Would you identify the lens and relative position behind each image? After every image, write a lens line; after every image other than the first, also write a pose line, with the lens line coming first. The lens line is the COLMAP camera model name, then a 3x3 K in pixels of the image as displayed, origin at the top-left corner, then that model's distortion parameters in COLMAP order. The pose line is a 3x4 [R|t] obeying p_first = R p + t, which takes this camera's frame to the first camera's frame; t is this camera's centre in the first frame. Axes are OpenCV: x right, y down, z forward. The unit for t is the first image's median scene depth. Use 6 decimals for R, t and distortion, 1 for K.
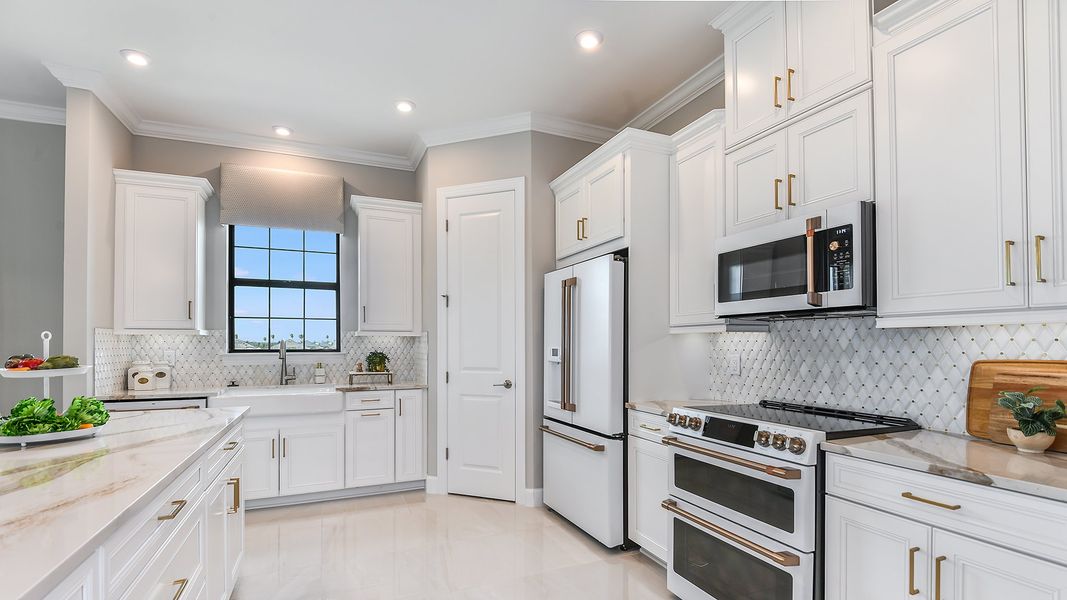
lens RADIAL K [[484.3, 0, 533.5], [0, 484.3, 336.5], [0, 0, 1]] dist [-0.012396, -0.001215]
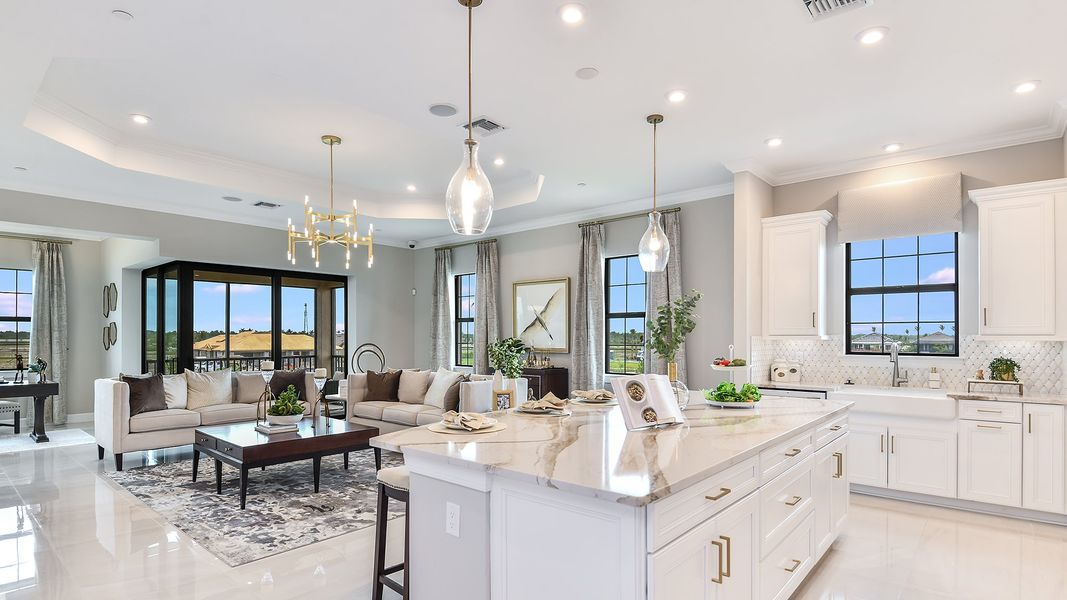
lens RADIAL K [[534.2, 0, 541.5], [0, 534.2, 344.8], [0, 0, 1]] dist [0.000169, -0.022466]
pose [[0.444824, 0.014685, -0.895498, 0.196918], [0.011055, 0.999699, 0.021885, -0.028138], [0.895550, -0.019635, 0.444528, -0.229164]]
